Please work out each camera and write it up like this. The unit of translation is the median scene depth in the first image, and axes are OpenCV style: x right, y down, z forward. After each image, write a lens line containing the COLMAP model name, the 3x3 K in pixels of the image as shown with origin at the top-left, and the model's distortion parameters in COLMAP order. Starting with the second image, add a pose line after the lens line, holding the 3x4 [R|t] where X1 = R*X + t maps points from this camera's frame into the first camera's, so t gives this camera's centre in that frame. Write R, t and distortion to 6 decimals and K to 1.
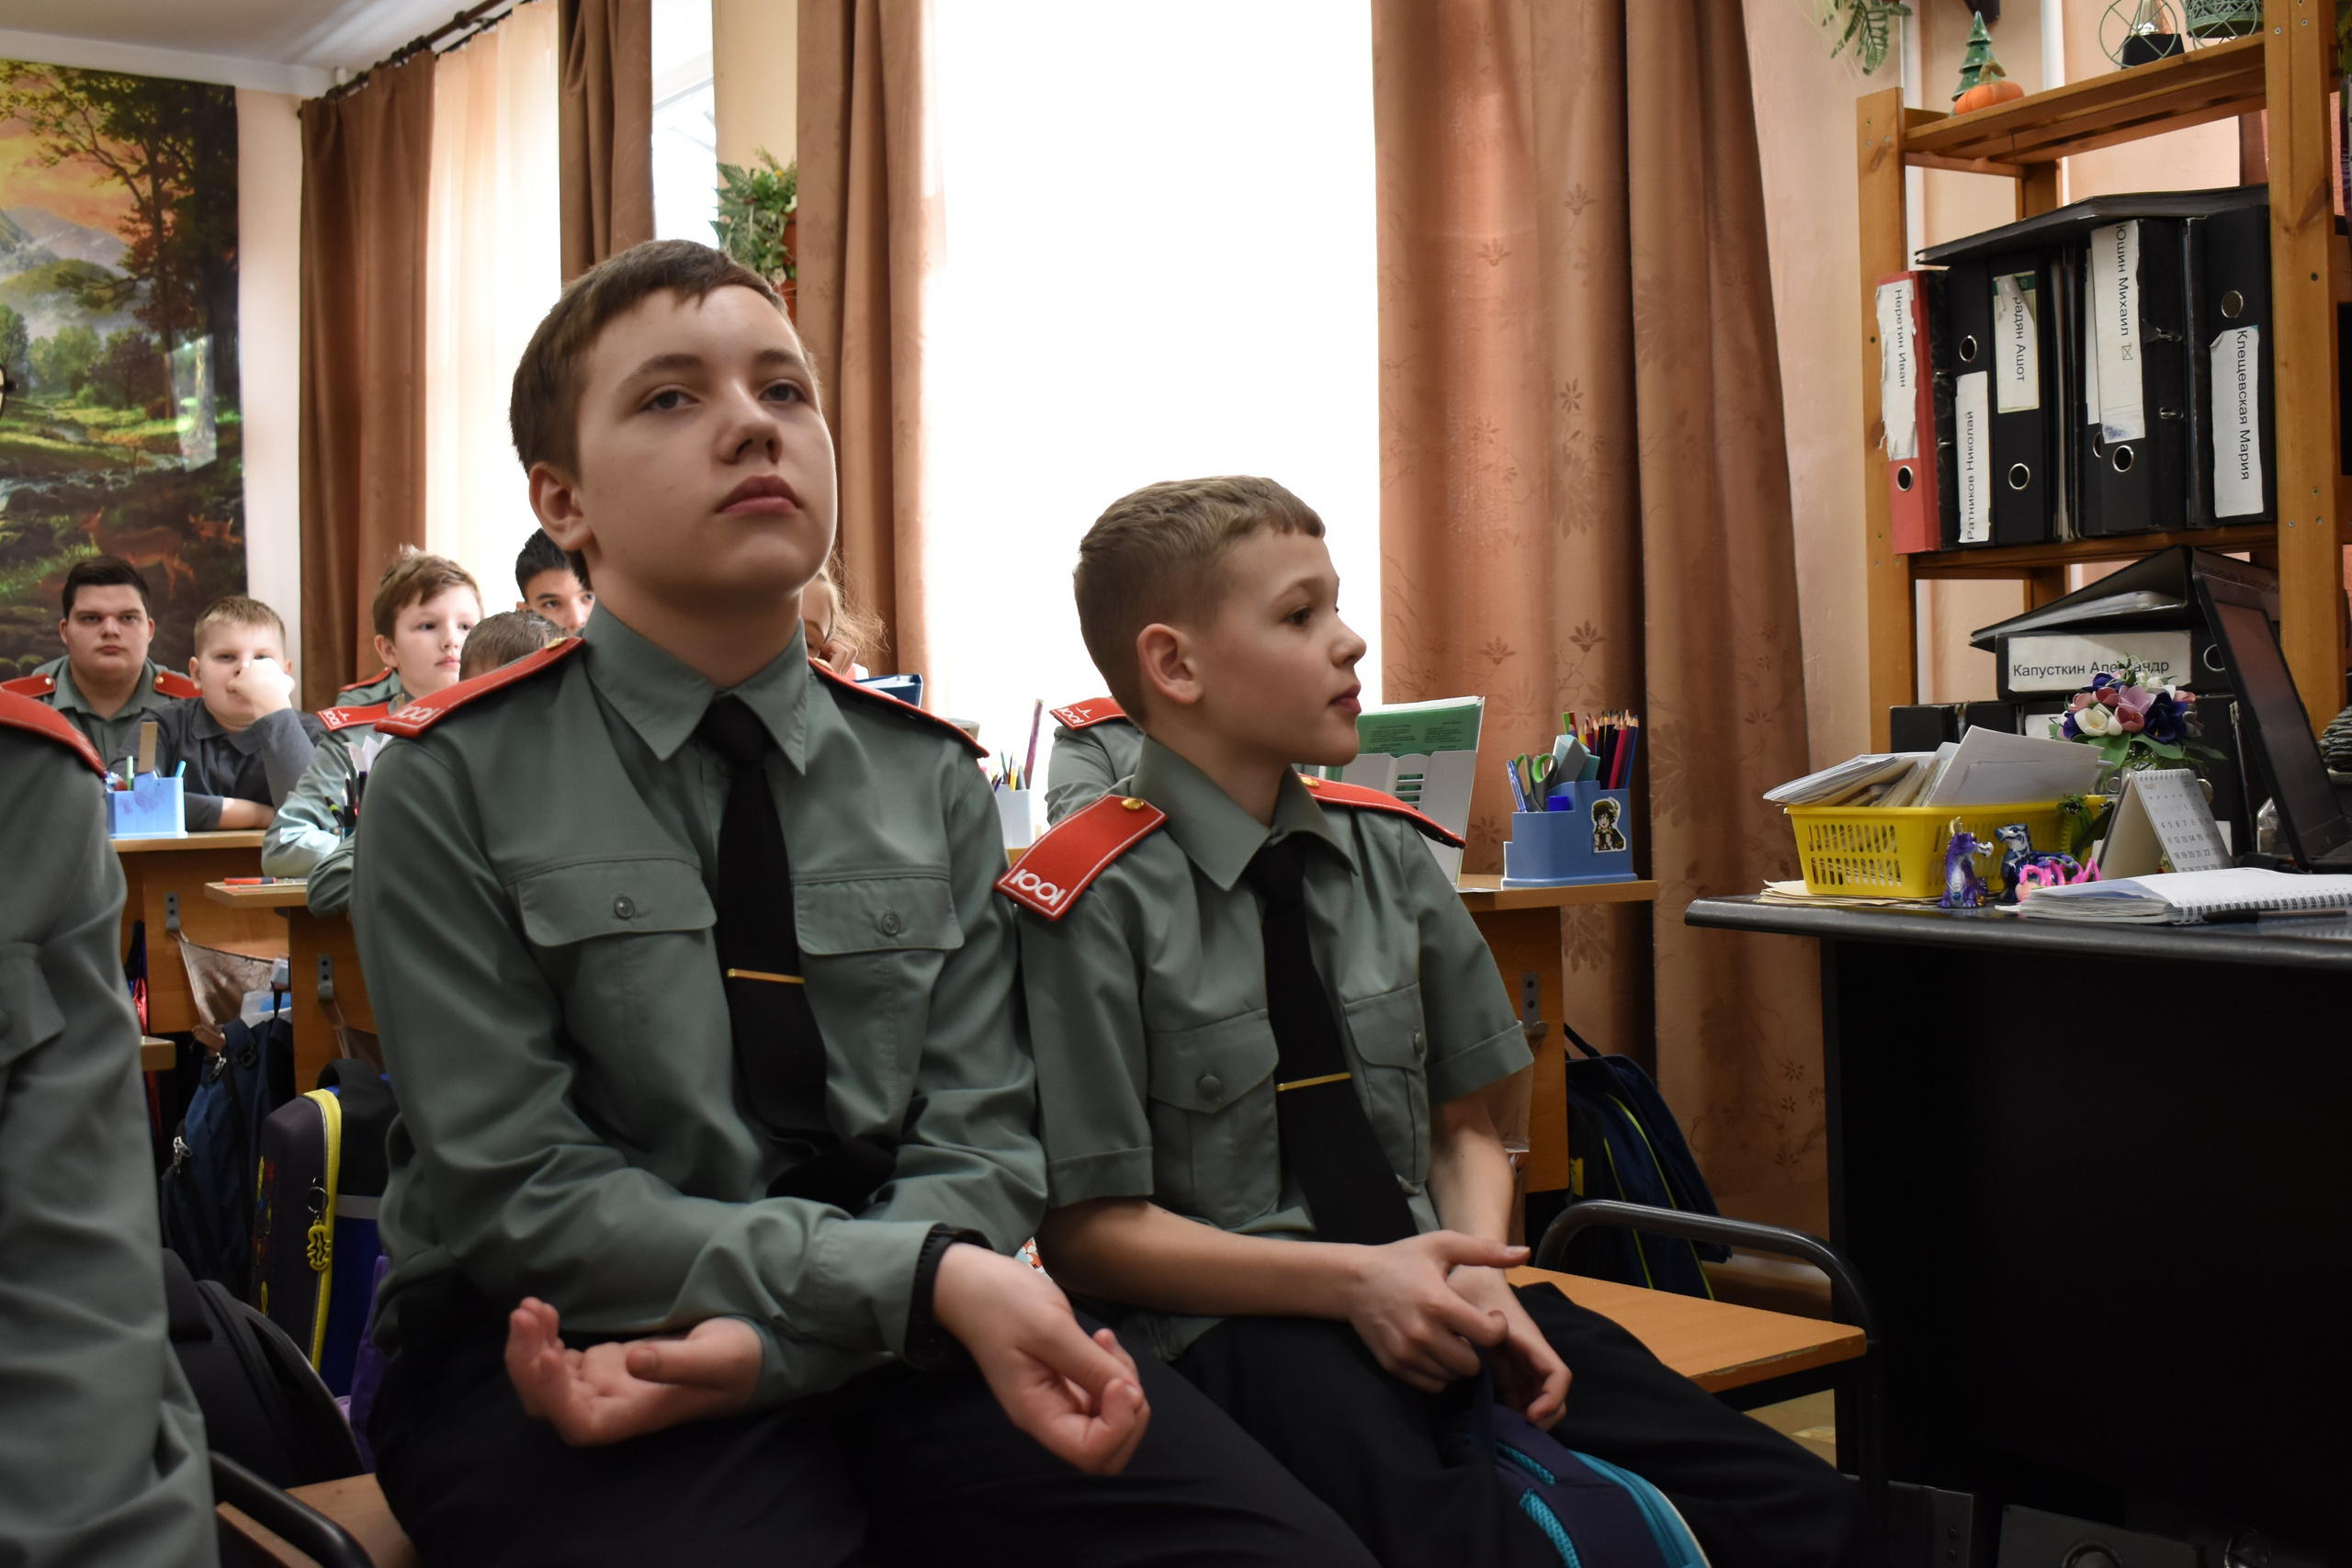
lens RADIAL K [[2619.4, 0, 1178.9], [0, 2619.4, 854.9], [0, 0, 1]] dist [-0.080578, 0.000000]
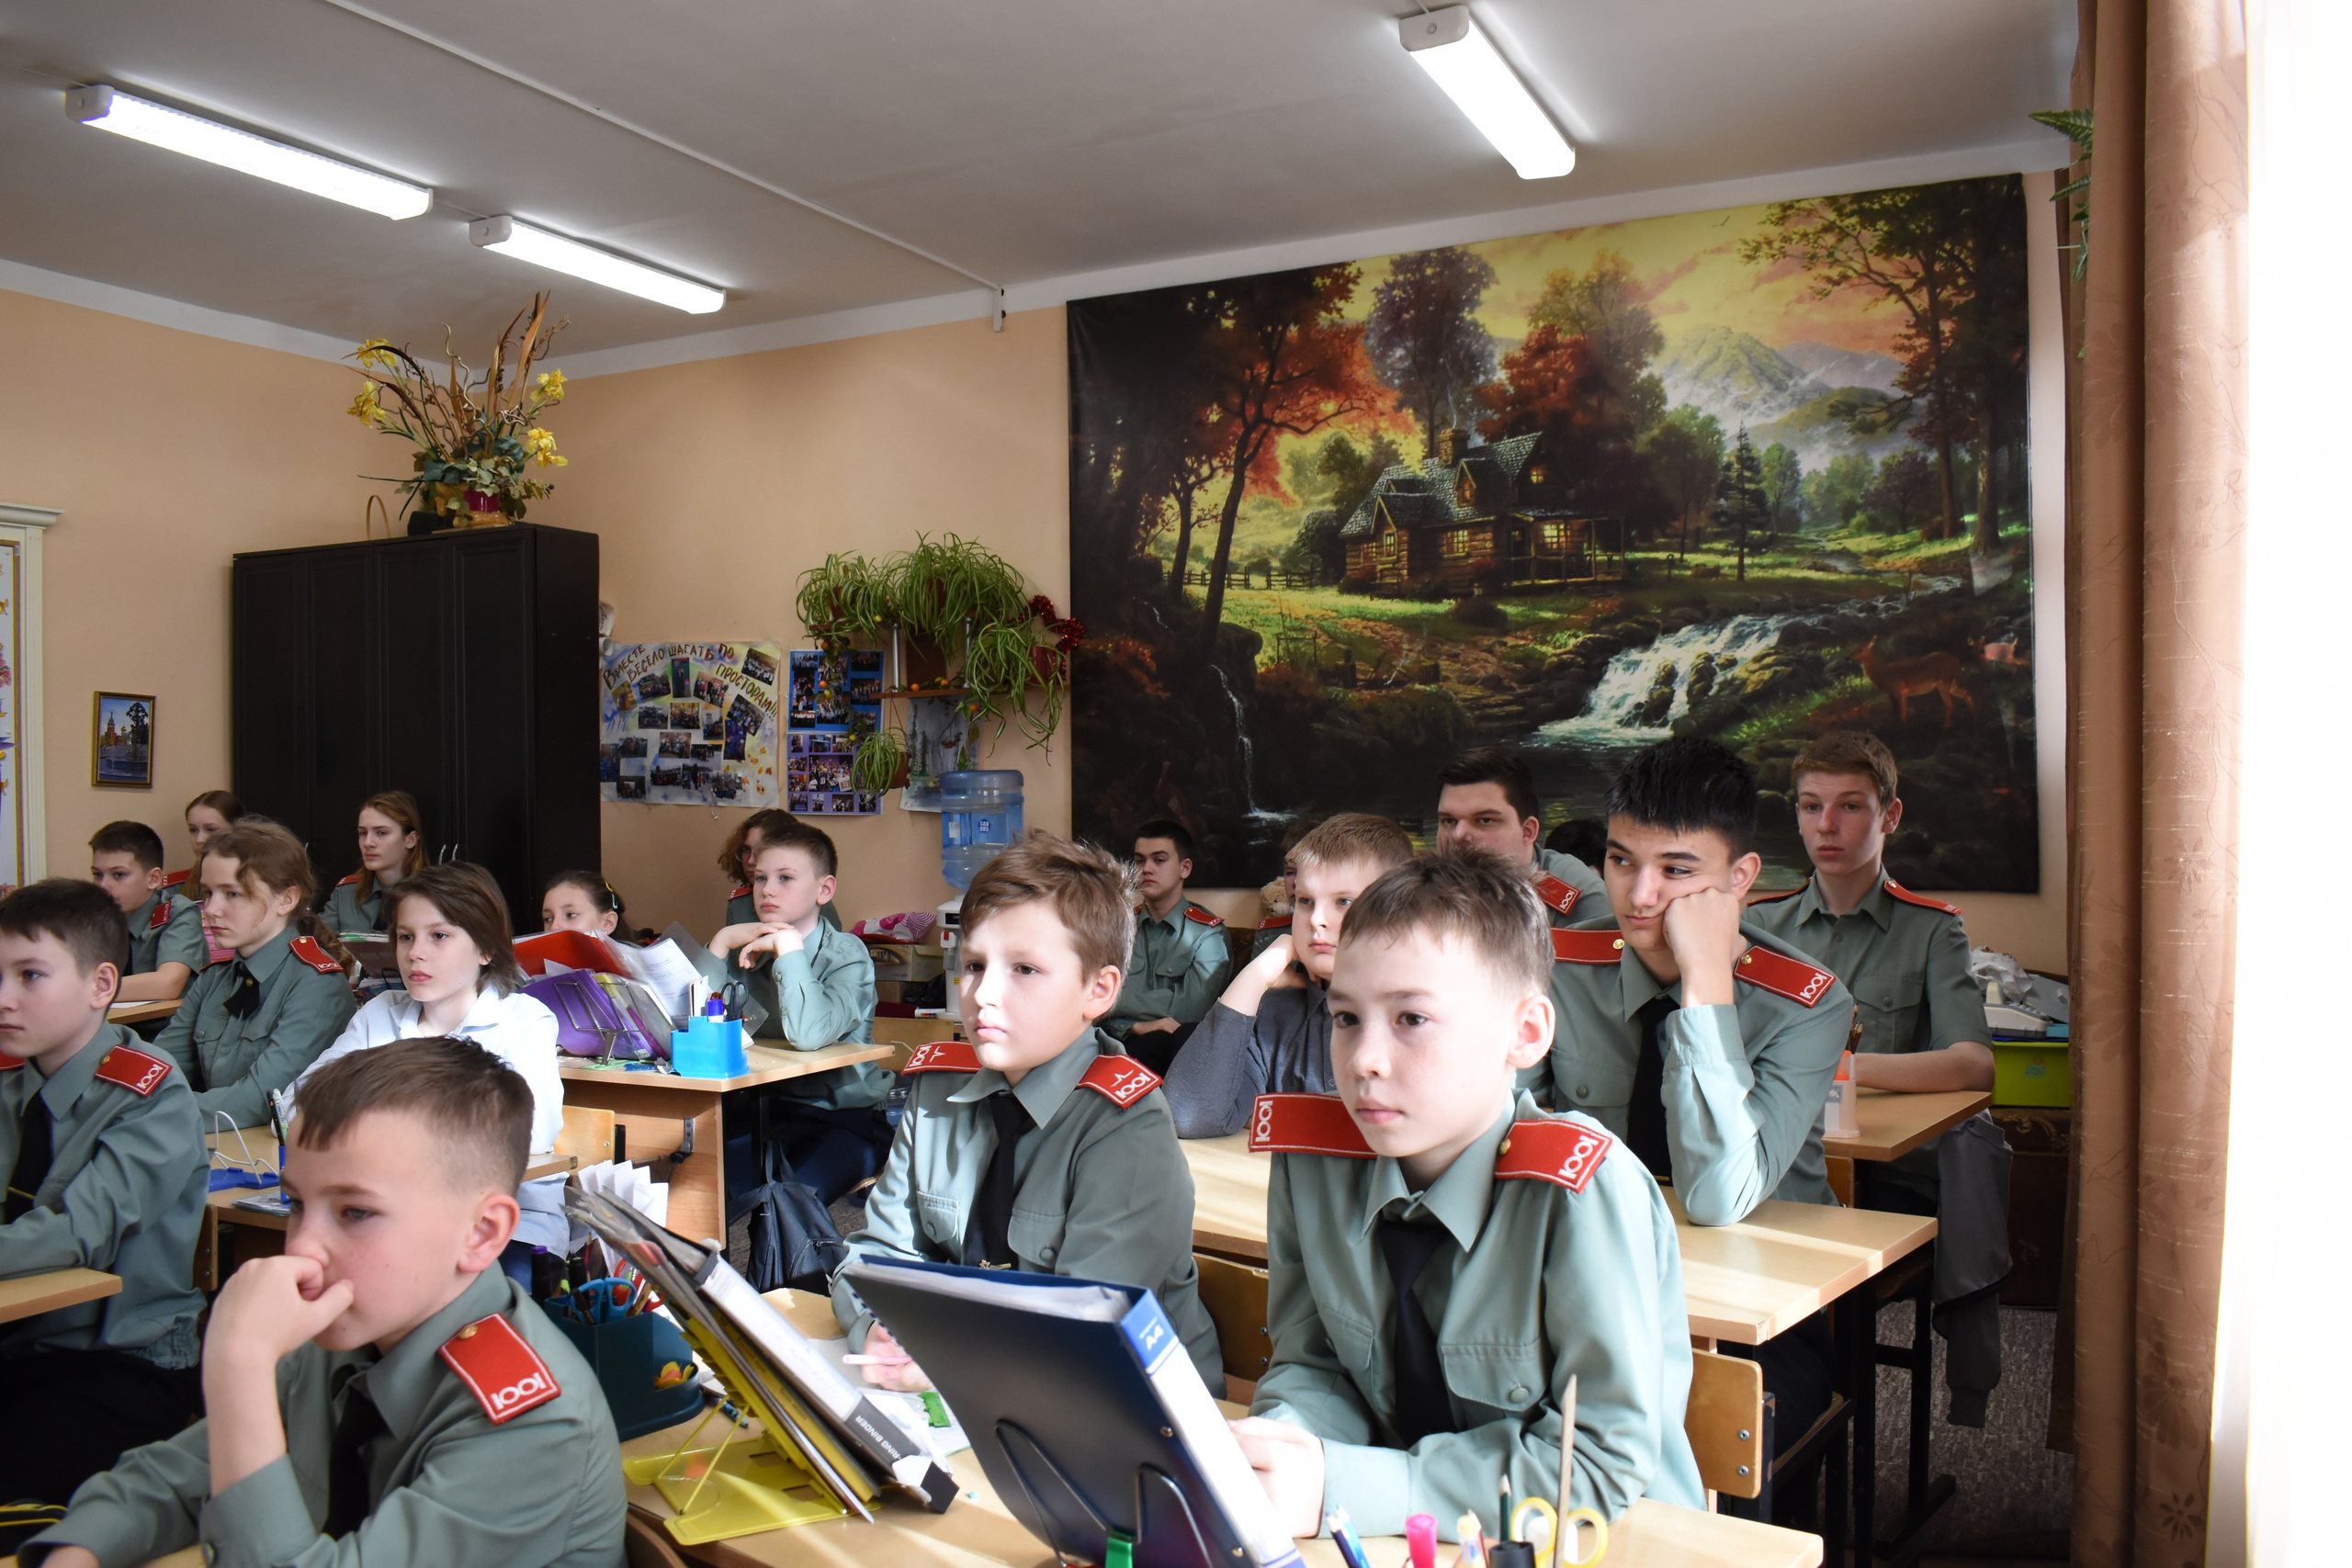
lens RADIAL K [[1897.8, 0, 1166.4], [0, 1897.8, 783.2], [0, 0, 1]] dist [-0.097932, -0.005174]
pose [[0.442890, 0.025736, -0.896206, 0.100958], [-0.028723, 0.999482, 0.014507, -0.081854], [0.896116, 0.019317, 0.443400, 0.447690]]
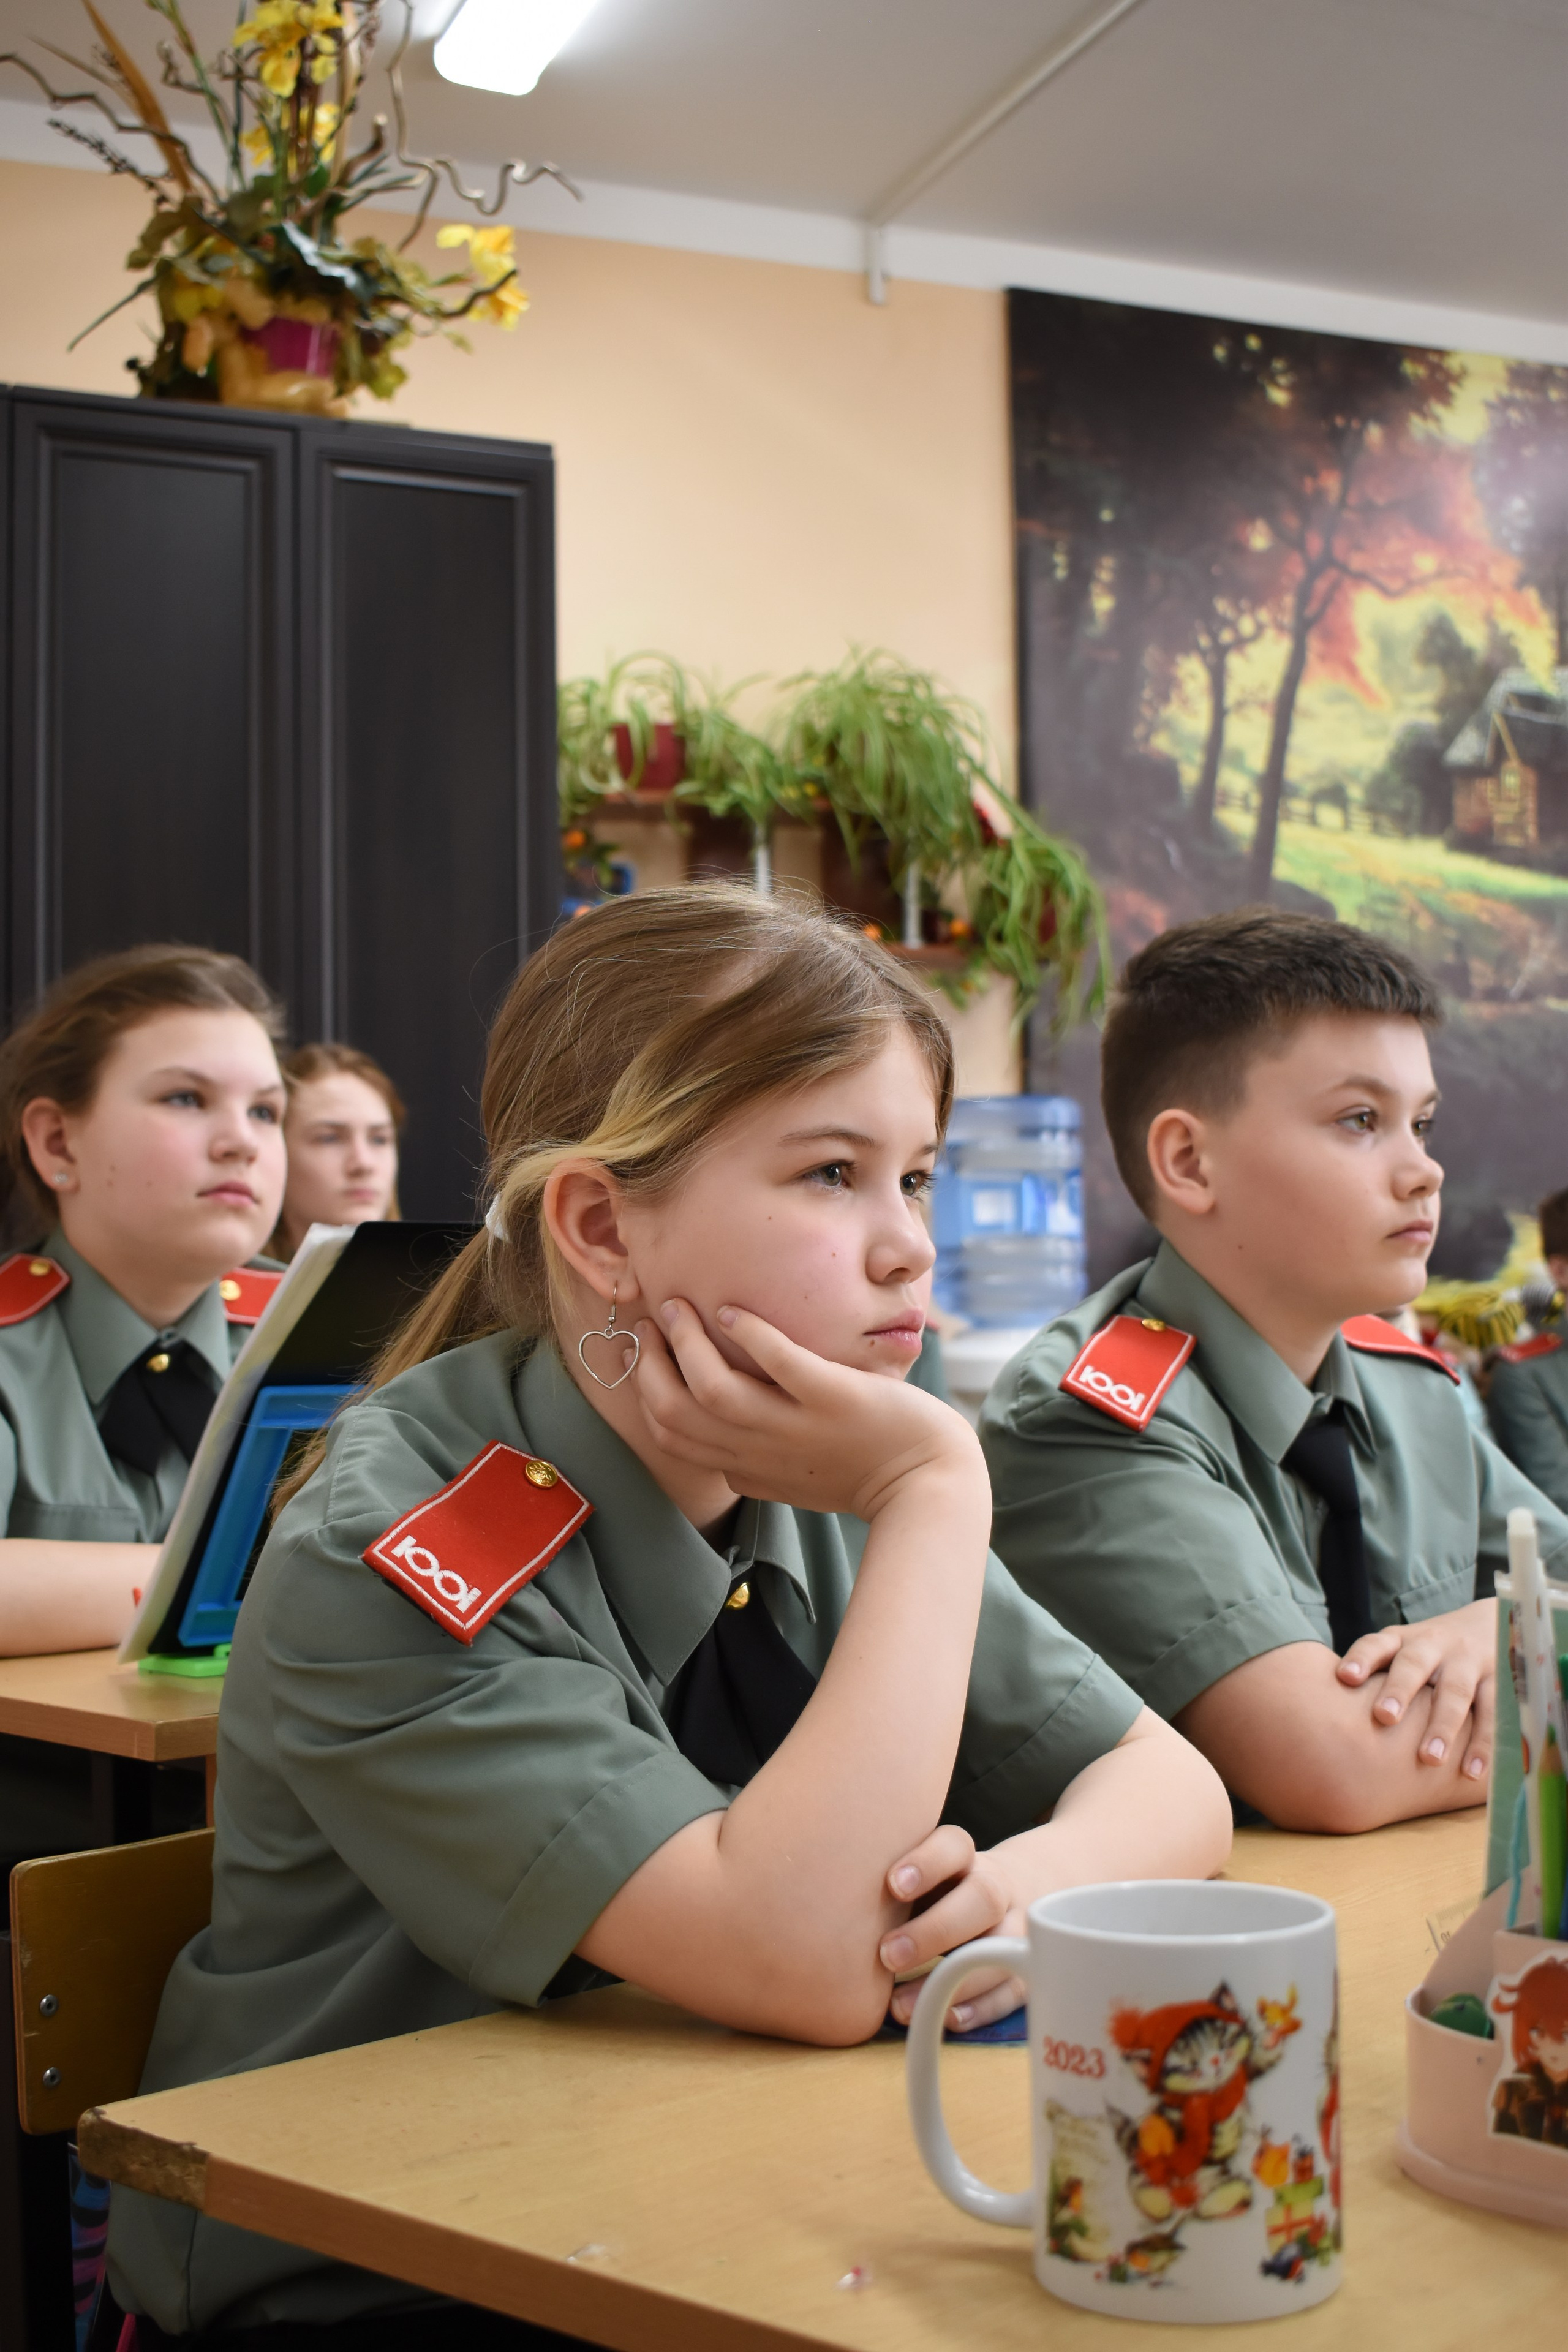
lens RADIAL K [[2794.1, 0, 789.3], [0, 2794.1, 1177.2], [0, 0, 1]] dist [-0.064581, 0.000000]
pose [[0.966068, 0.001950, -0.258279, -0.568181], [-0.020782, 0.997316, -0.070204, -0.006581], [0.257449, 0.073189, 0.963516, 0.094353]]
